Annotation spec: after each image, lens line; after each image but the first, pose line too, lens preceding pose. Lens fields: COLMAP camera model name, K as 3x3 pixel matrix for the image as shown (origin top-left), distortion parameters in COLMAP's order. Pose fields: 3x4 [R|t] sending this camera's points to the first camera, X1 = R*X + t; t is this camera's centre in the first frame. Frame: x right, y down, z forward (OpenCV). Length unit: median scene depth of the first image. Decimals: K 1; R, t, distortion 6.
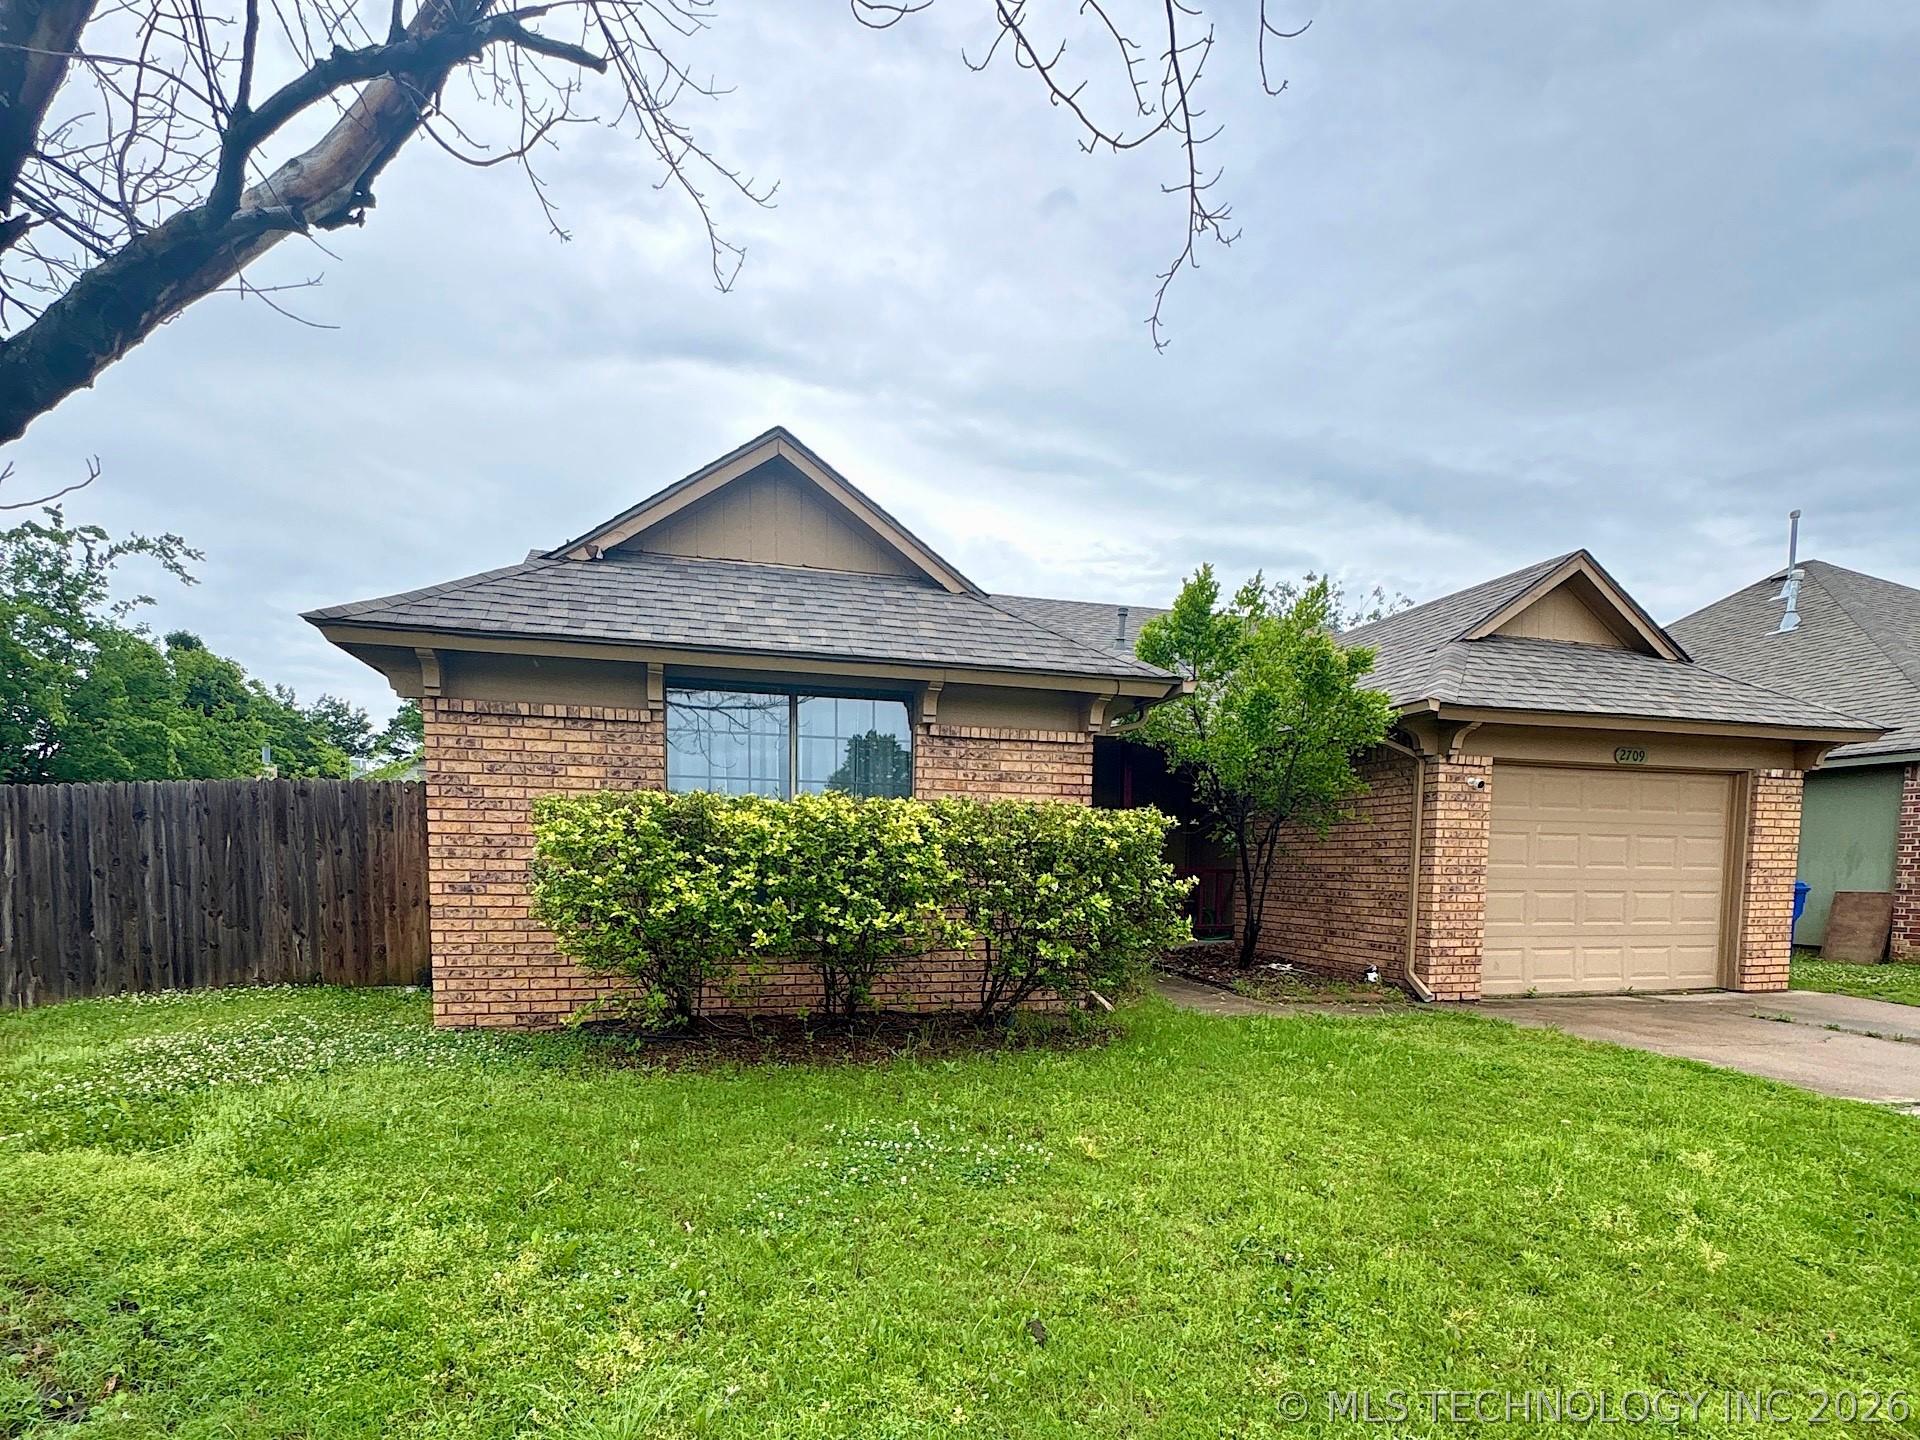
lens RADIAL K [[1009.7, 0, 956.4], [0, 1009.7, 956.1], [0, 0, 1]] dist [-0.007811, 0.006040]
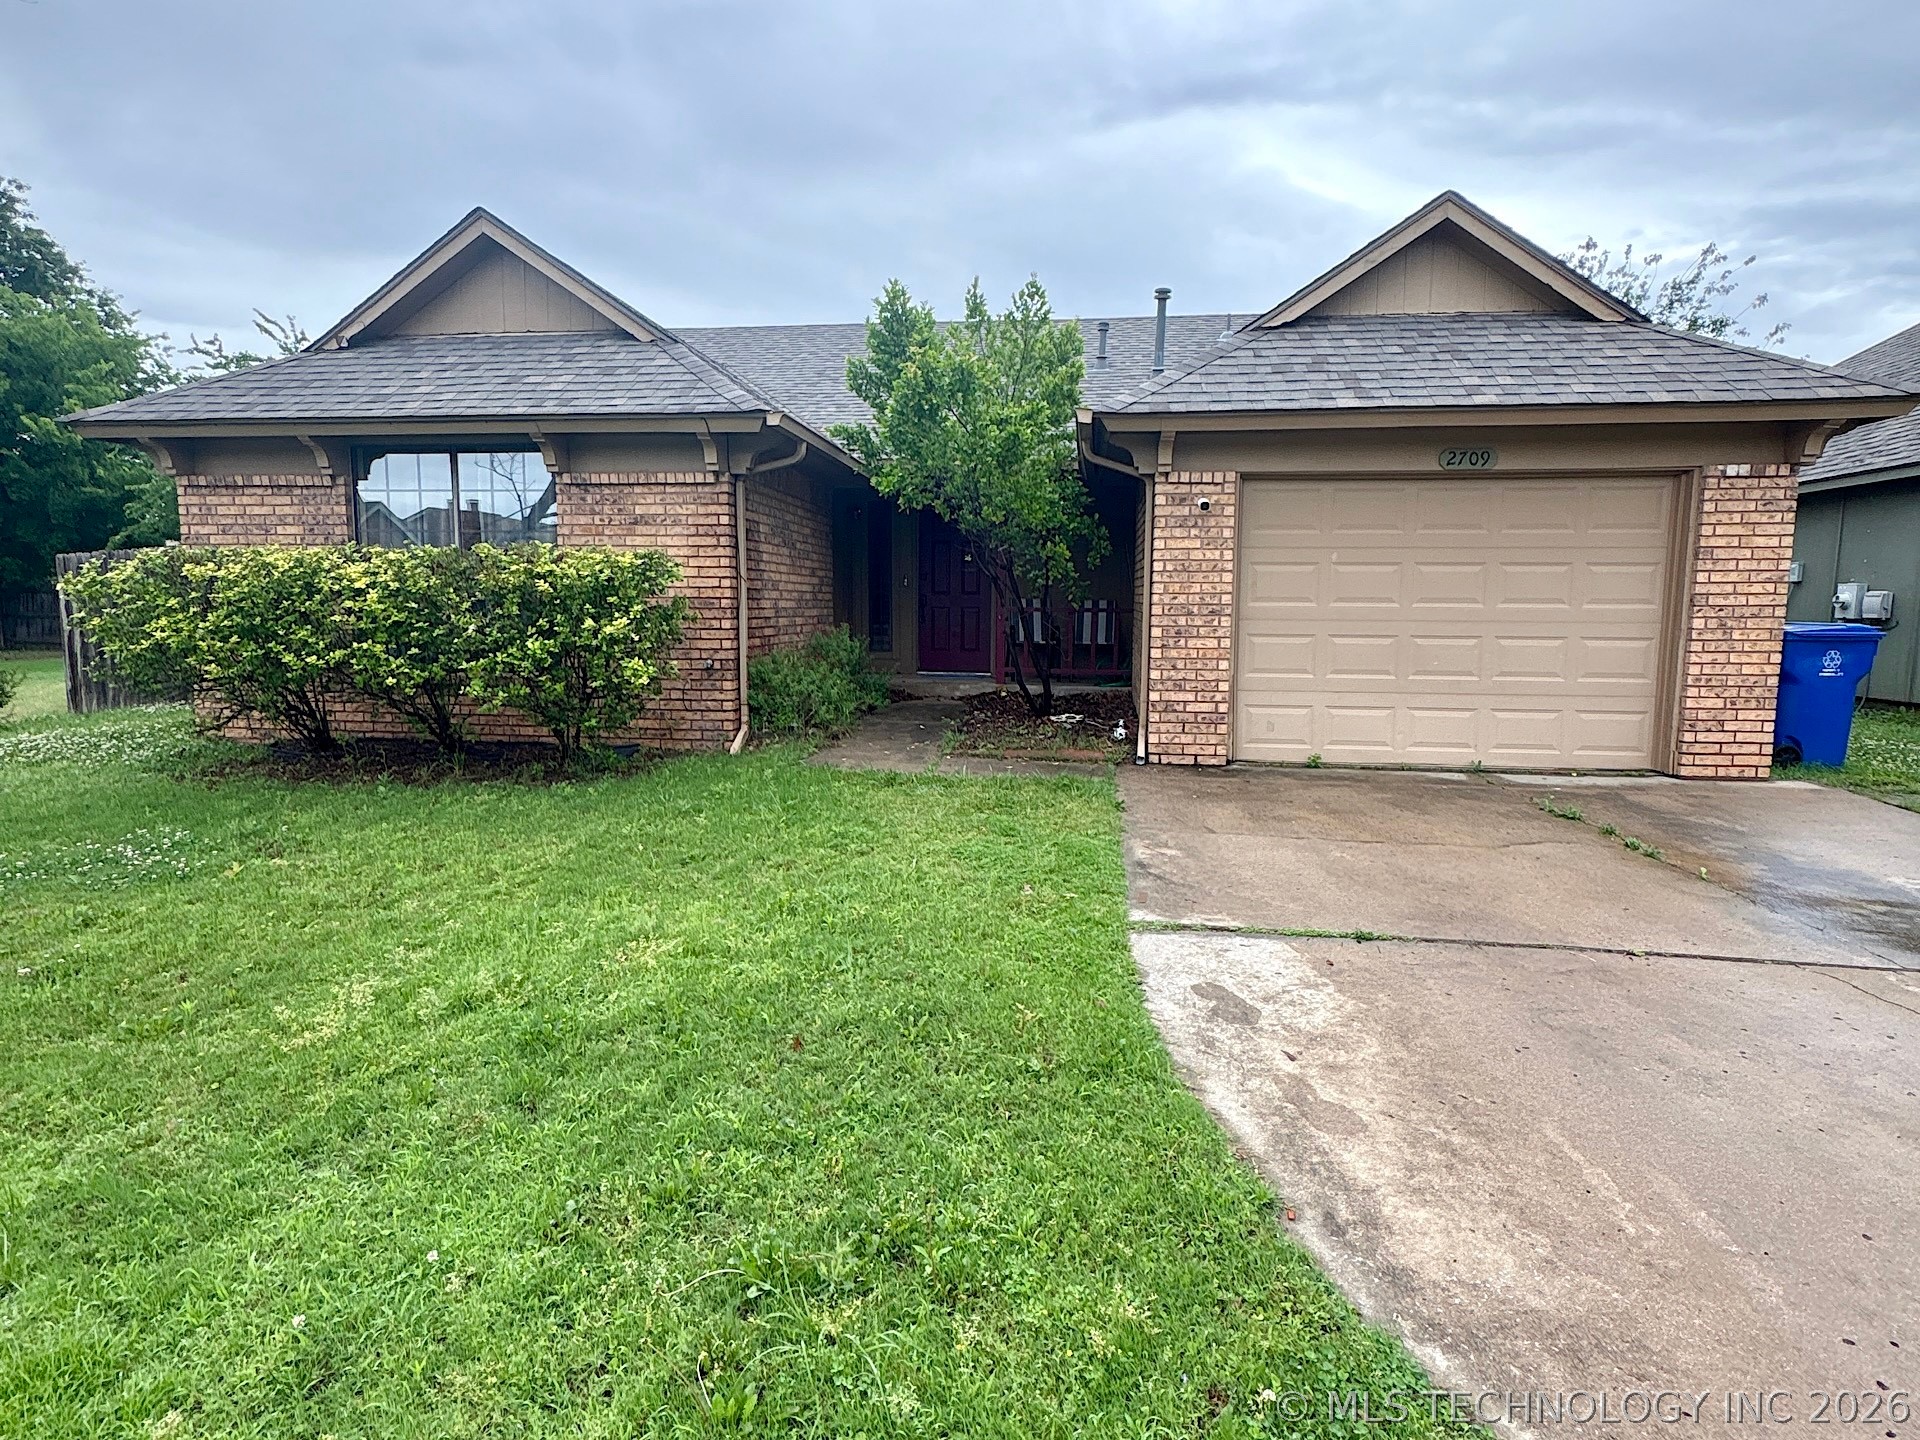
lens RADIAL K [[1009.7, 0, 967.9], [0, 1009.7, 724.6], [0, 0, 1]] dist [-0.007811, 0.006040]
pose [[0.922931, 0.041555, -0.382715, 0.671760], [-0.029902, 0.998892, 0.036349, -0.015230], [0.383802, -0.022104, 0.923151, 0.156991]]
